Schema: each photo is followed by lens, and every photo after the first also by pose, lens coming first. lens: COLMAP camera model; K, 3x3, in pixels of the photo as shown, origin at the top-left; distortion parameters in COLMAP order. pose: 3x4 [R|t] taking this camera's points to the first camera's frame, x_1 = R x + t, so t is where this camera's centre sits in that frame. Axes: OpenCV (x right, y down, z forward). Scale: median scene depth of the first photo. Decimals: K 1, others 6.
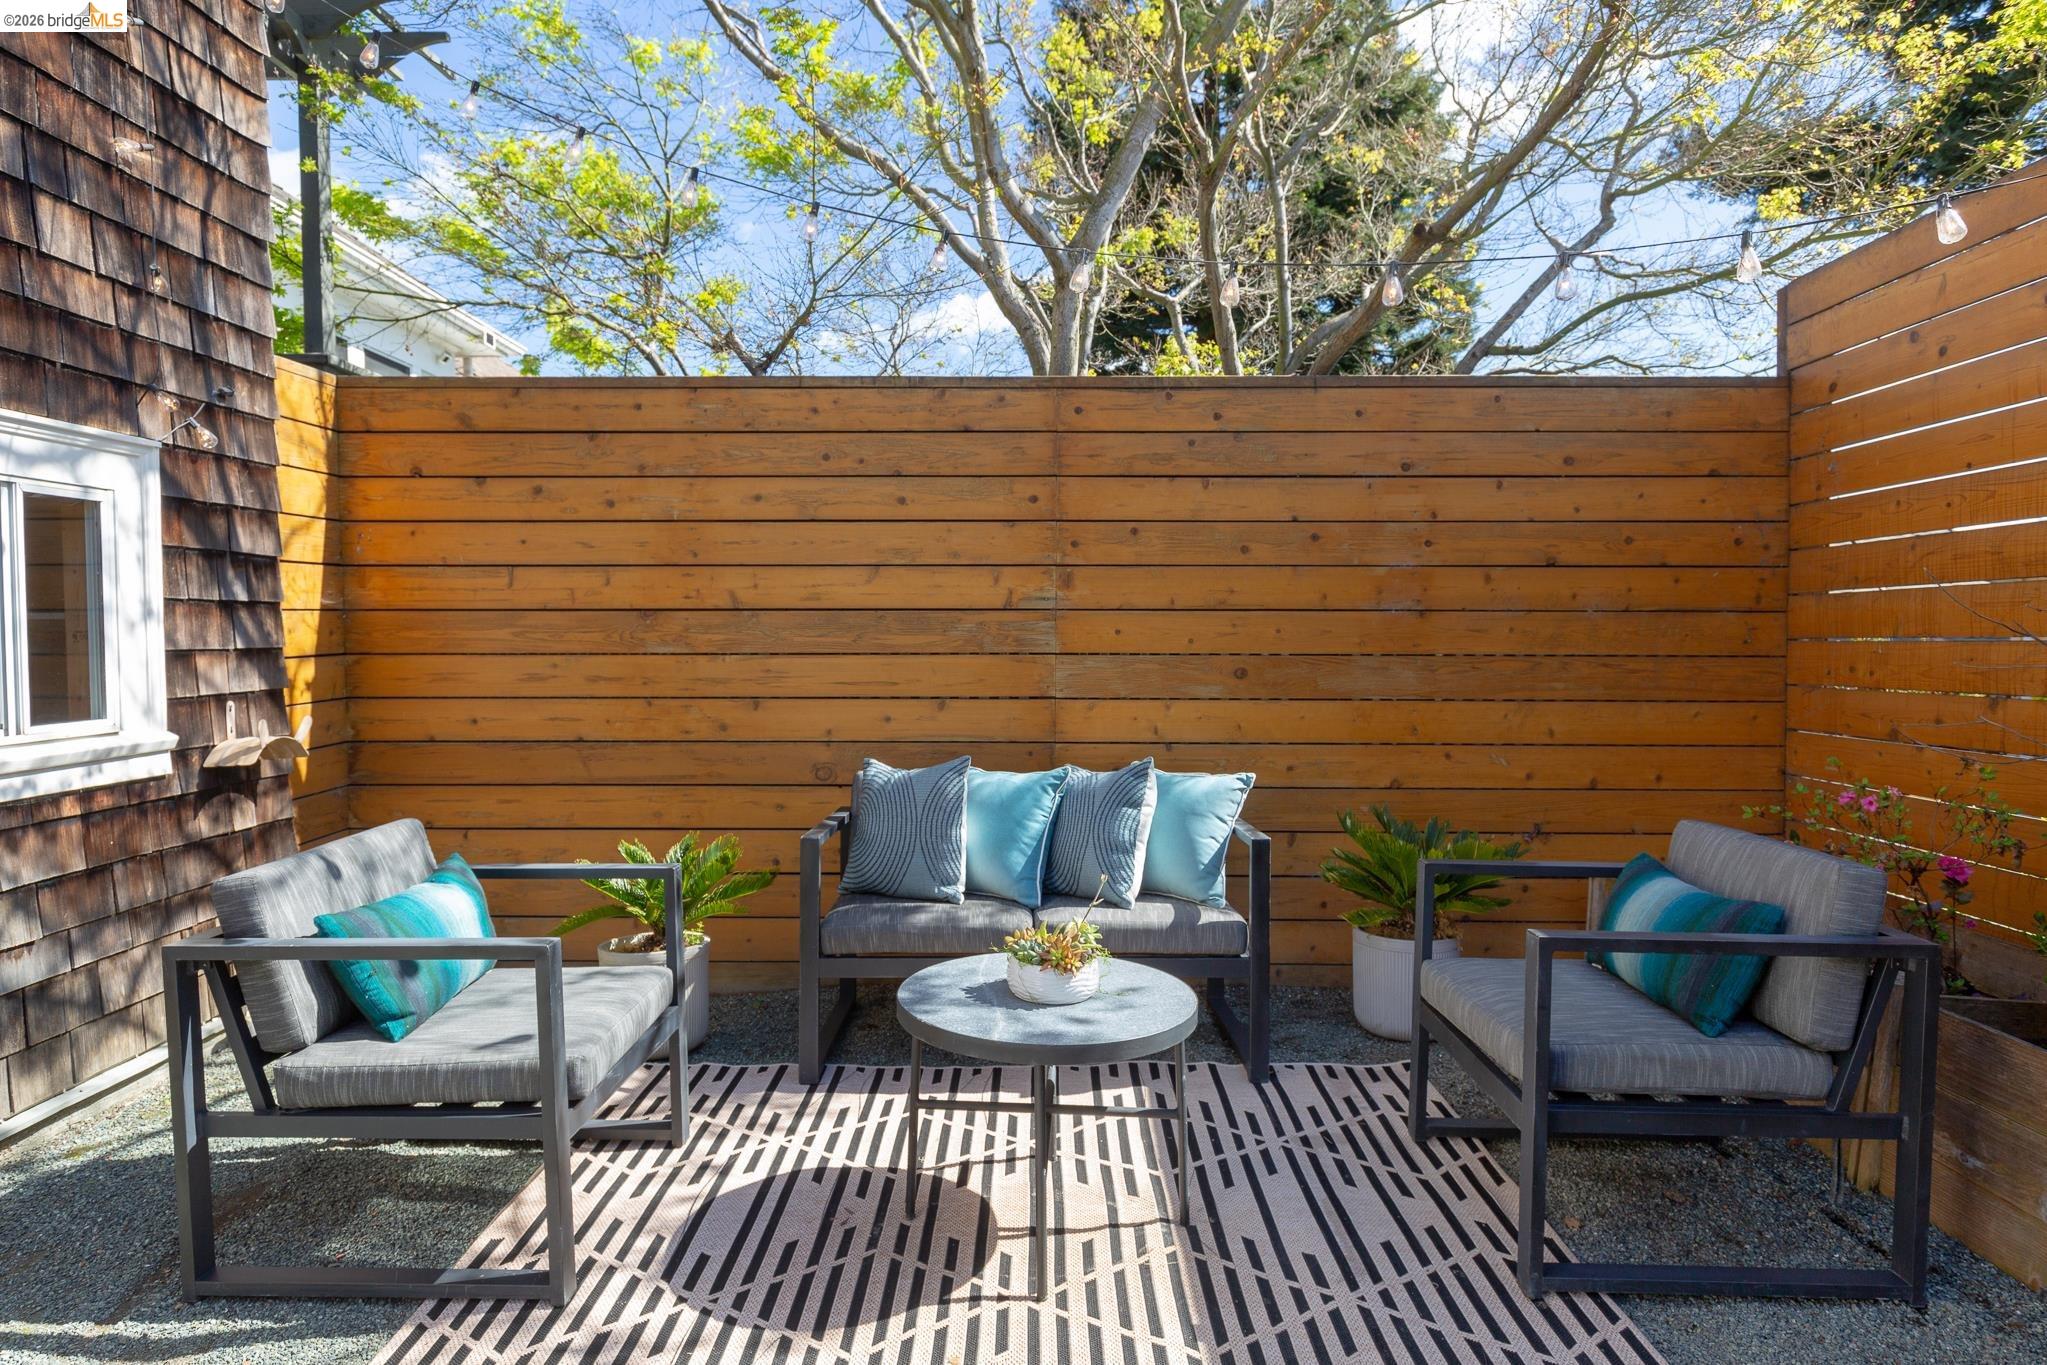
lens RADIAL K [[1129.1, 0, 1023.5], [0, 1129.1, 682.5], [0, 0, 1]] dist [0.002082, -0.000377]
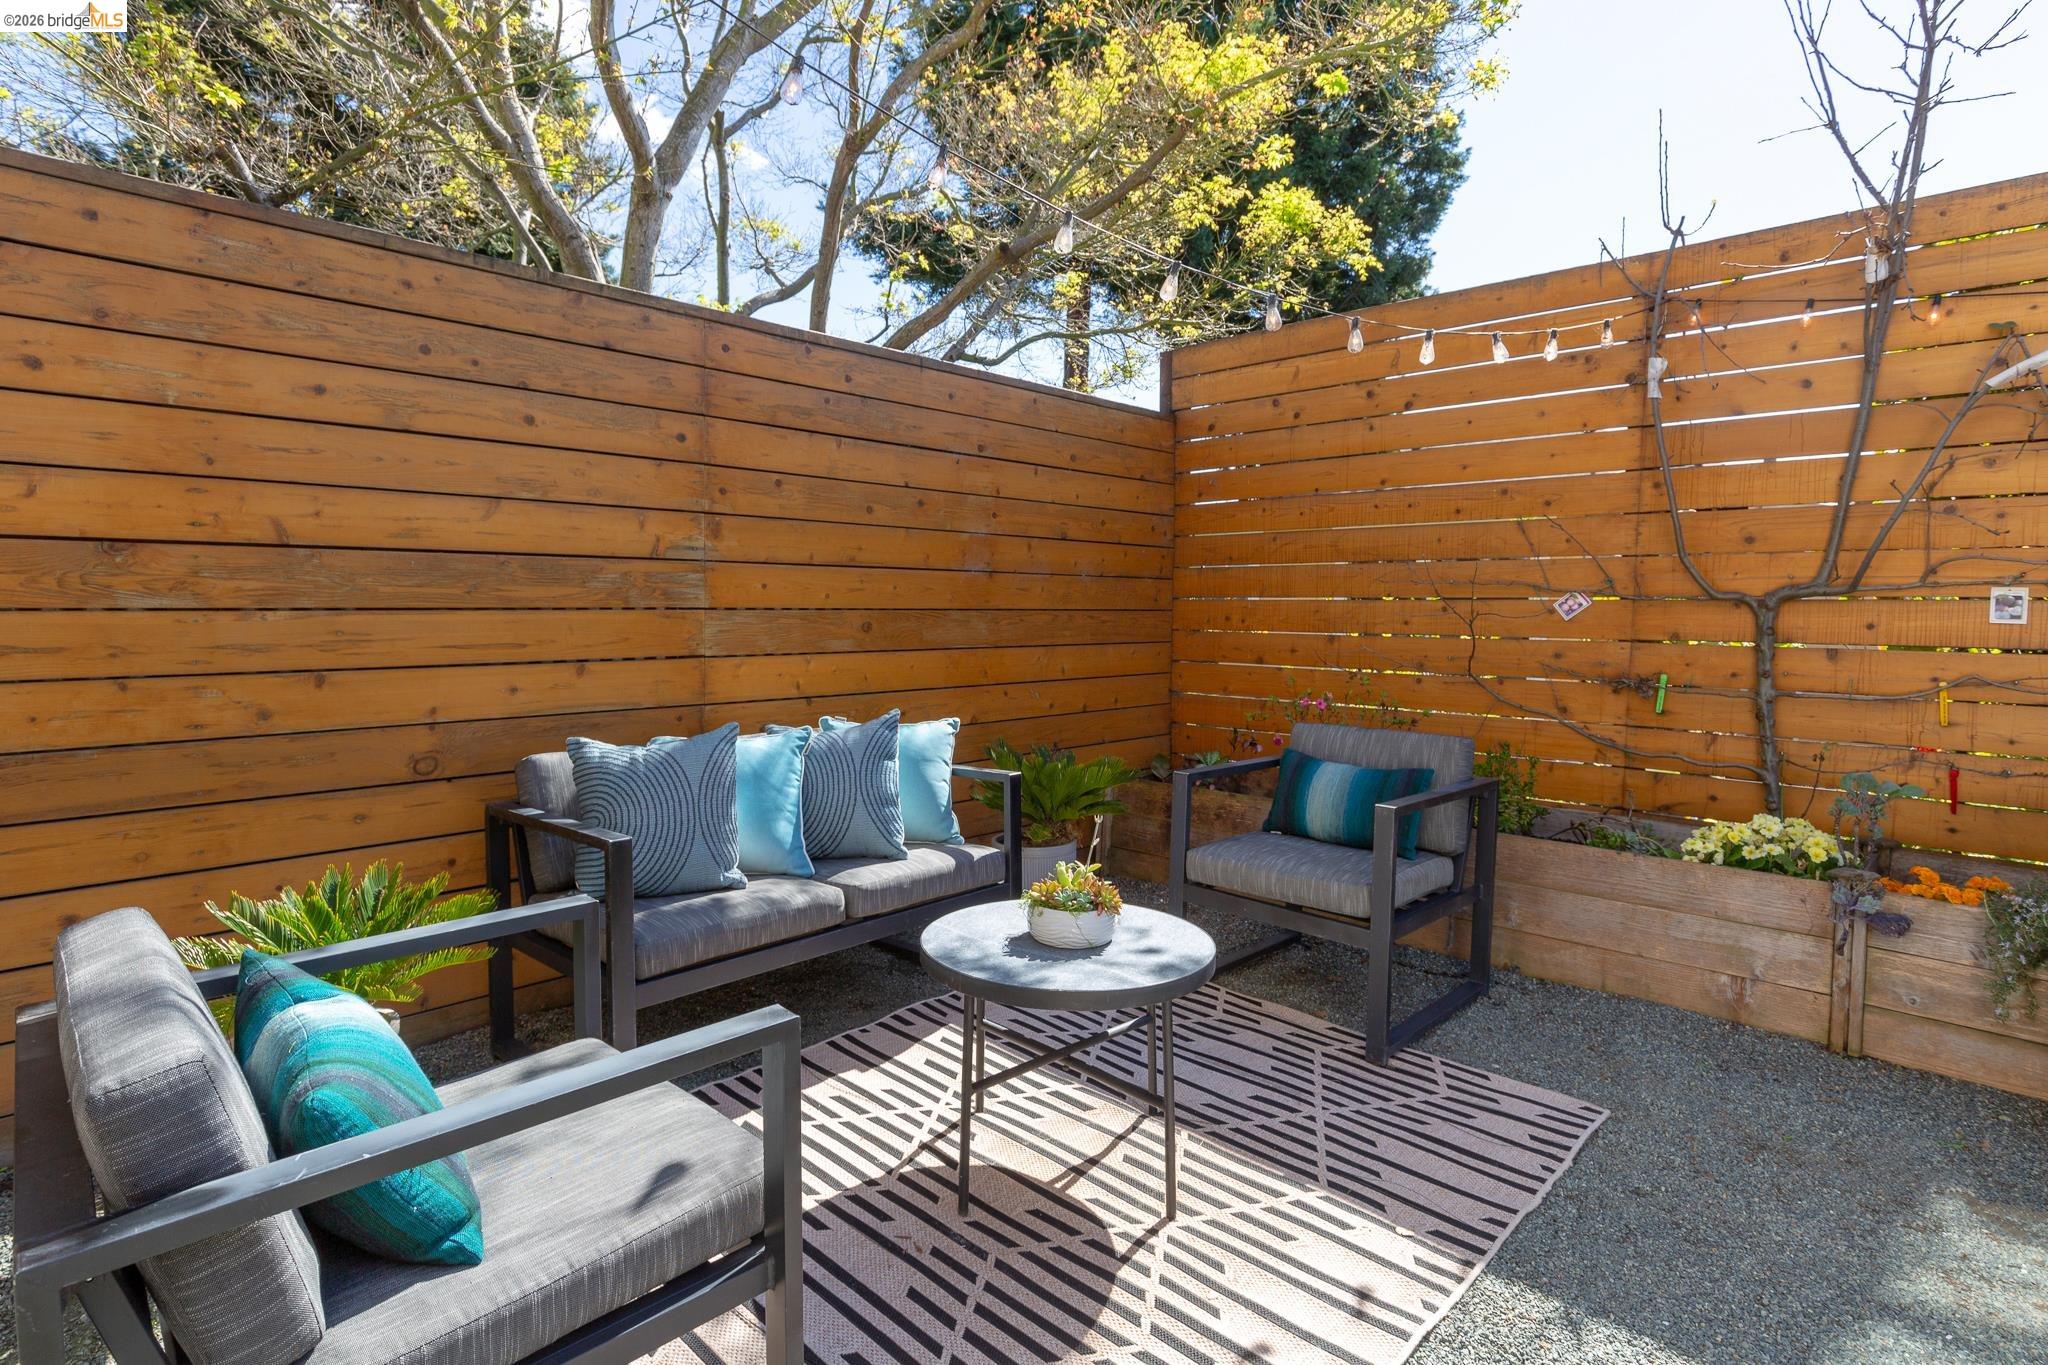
lens RADIAL K [[1026.6, 0, 1020.2], [0, 1026.6, 656.2], [0, 0, 1]] dist [-0.000628, -0.000974]
pose [[0.692794, -0.033706, 0.720348, -0.402449], [0.021208, 0.999427, 0.026368, -0.003358], [-0.720824, -0.002991, 0.693112, 0.233532]]
